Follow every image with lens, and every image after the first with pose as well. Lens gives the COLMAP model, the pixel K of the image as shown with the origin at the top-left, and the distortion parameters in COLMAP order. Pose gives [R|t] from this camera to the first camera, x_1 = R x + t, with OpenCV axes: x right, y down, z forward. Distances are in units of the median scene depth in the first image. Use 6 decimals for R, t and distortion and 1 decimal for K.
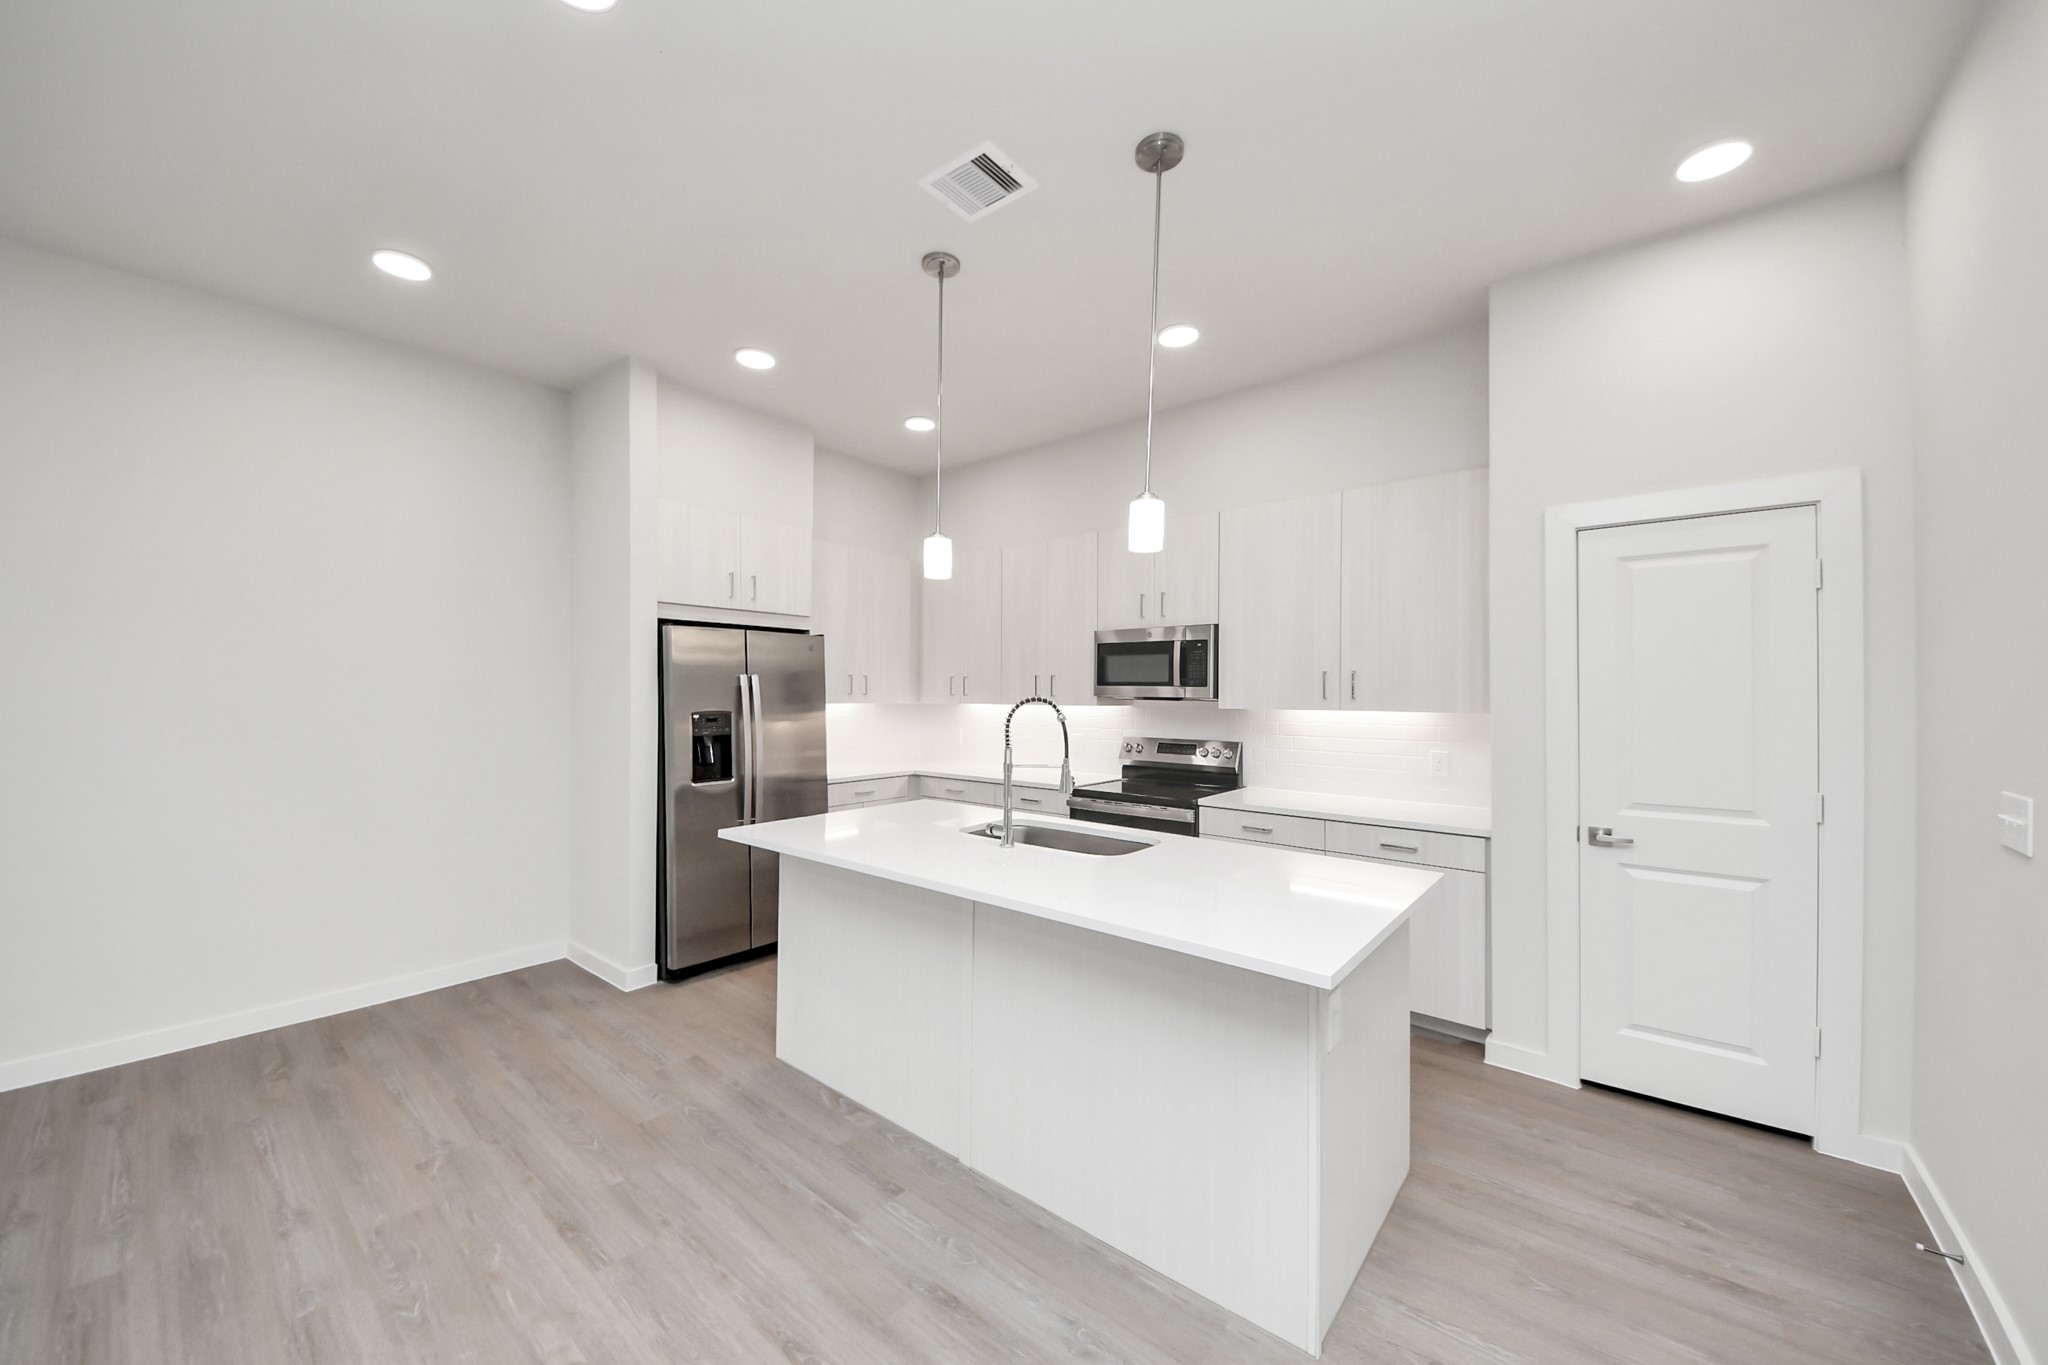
lens RADIAL K [[725.1, 0, 1011.0], [0, 725.1, 698.1], [0, 0, 1]] dist [0.013107, -0.000082]
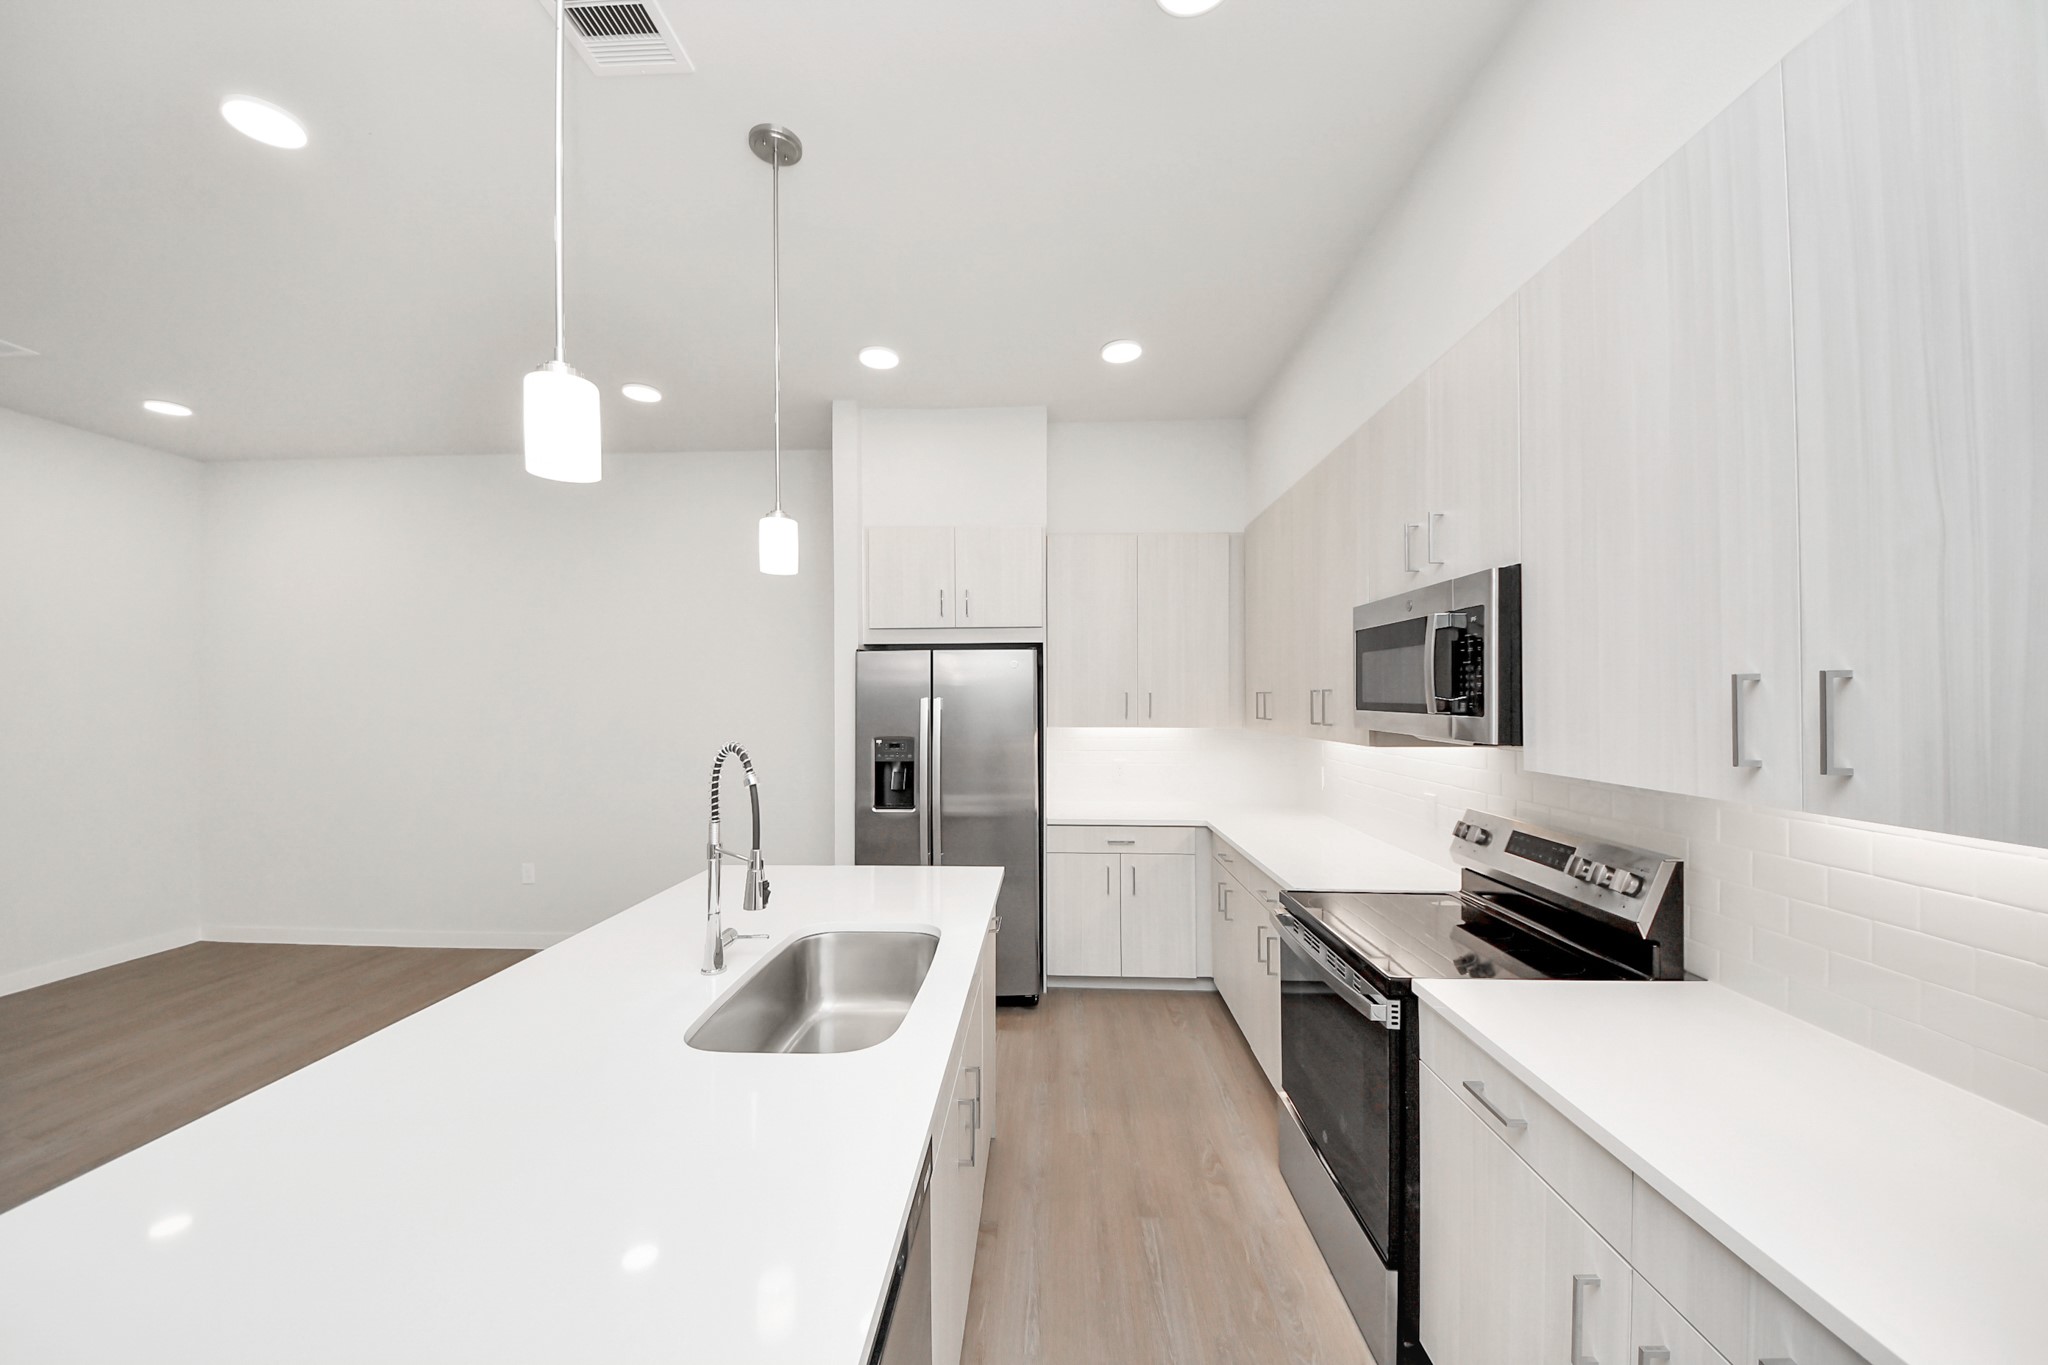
lens RADIAL K [[725.1, 0, 1011.0], [0, 725.1, 698.1], [0, 0, 1]] dist [0.013107, -0.000082]
pose [[0.591104, -0.008772, -0.806547, 0.447867], [0.000448, 0.999944, -0.010548, -0.022031], [0.806595, 0.005873, 0.591075, 0.533273]]
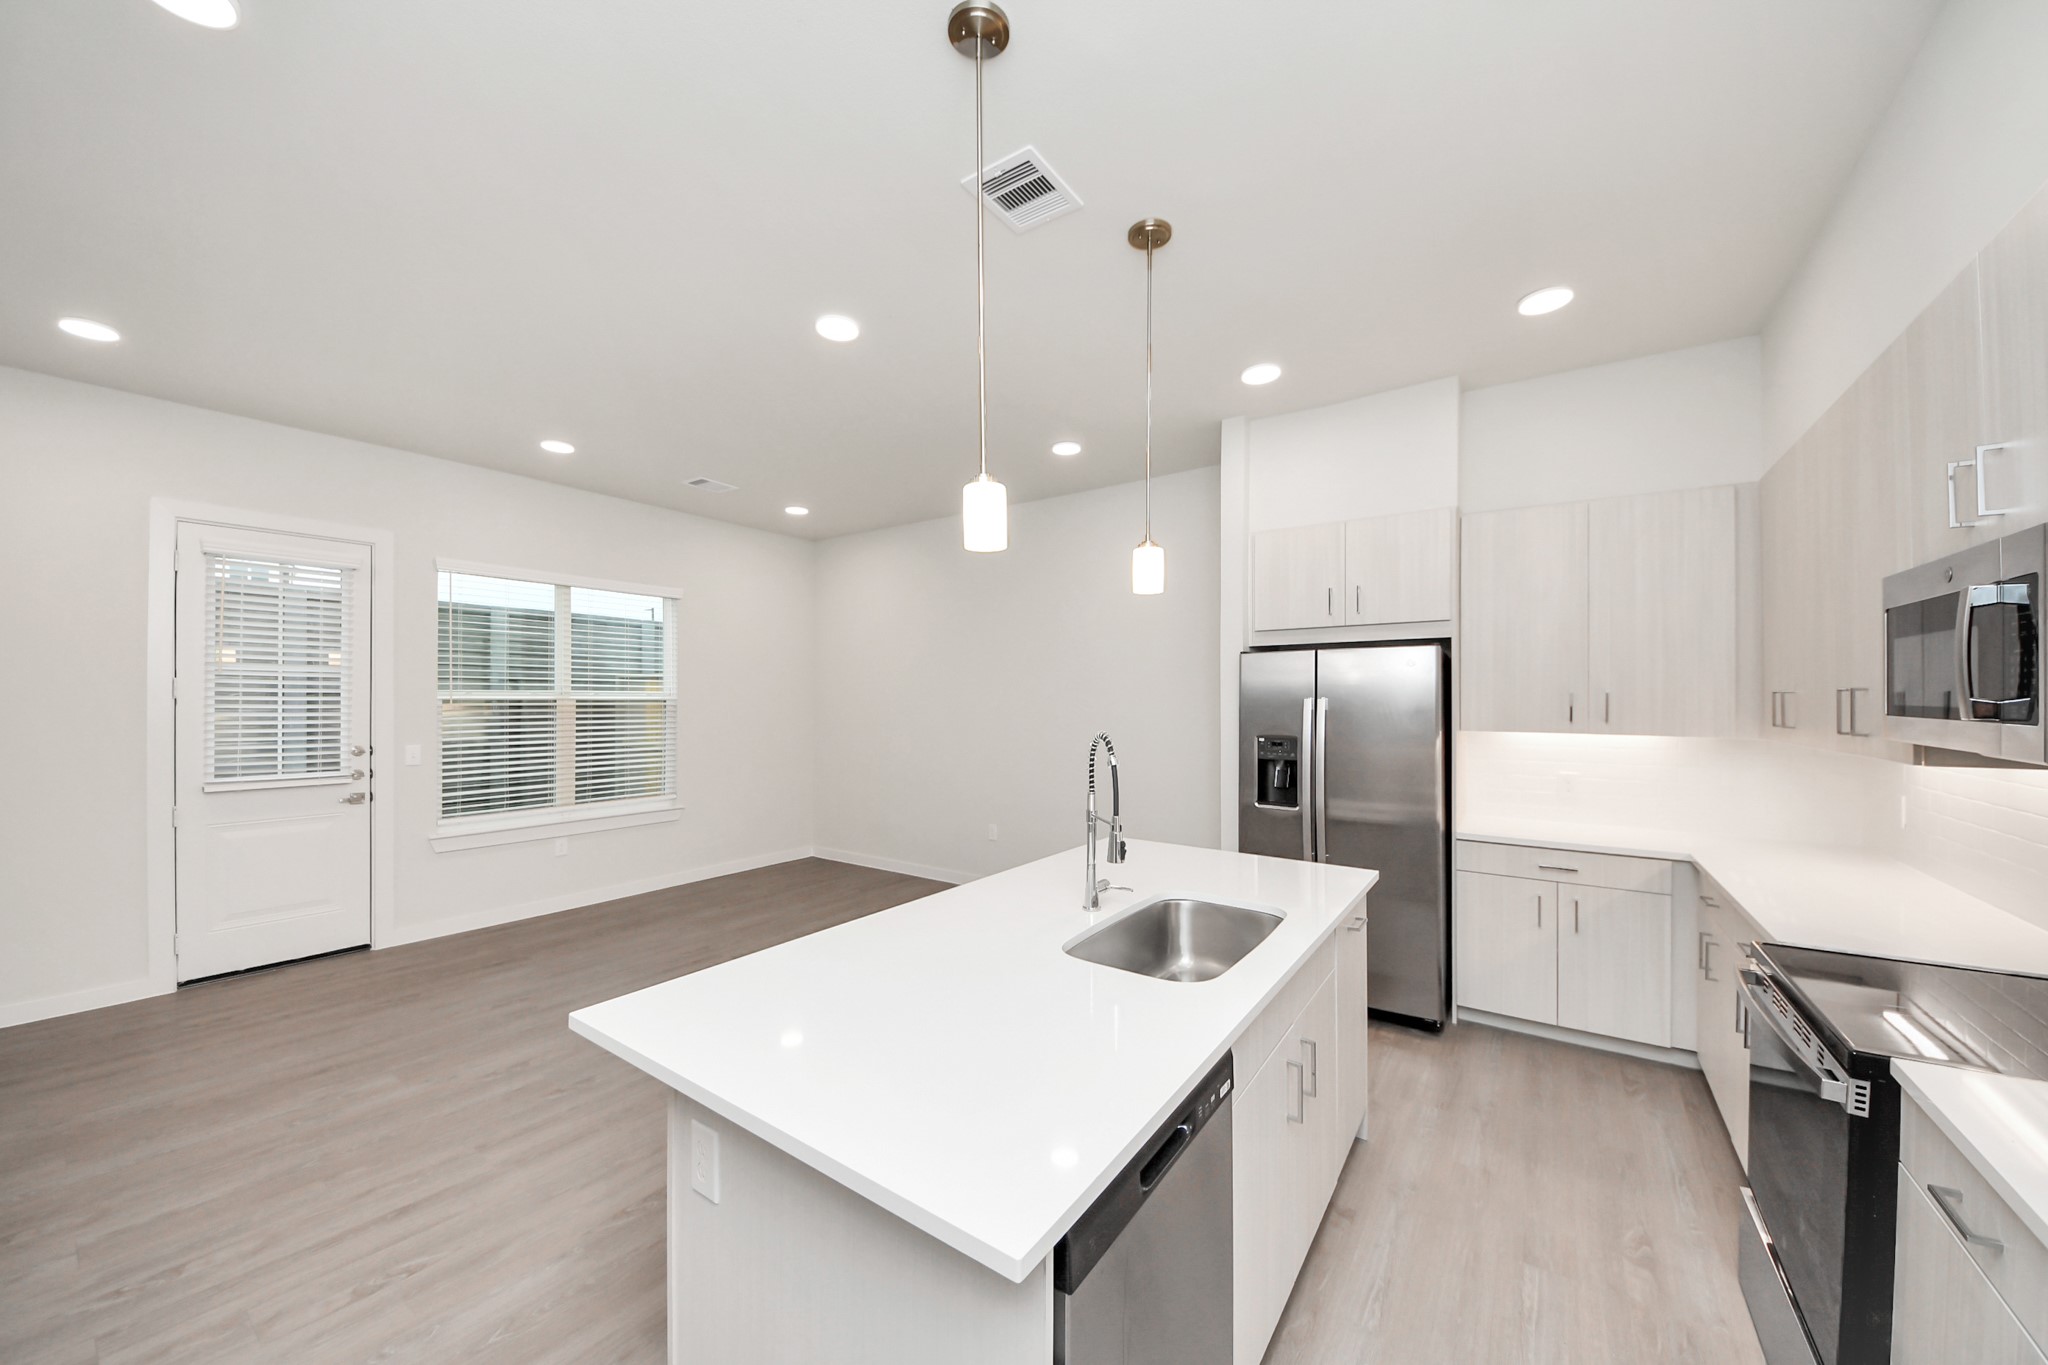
lens RADIAL K [[725.1, 0, 1011.0], [0, 725.1, 698.1], [0, 0, 1]] dist [0.013107, -0.000082]
pose [[0.069652, -0.006831, -0.997548, 0.539353], [-0.007829, 0.999942, -0.007394, -0.021542], [0.997541, 0.008324, 0.069594, 0.546379]]
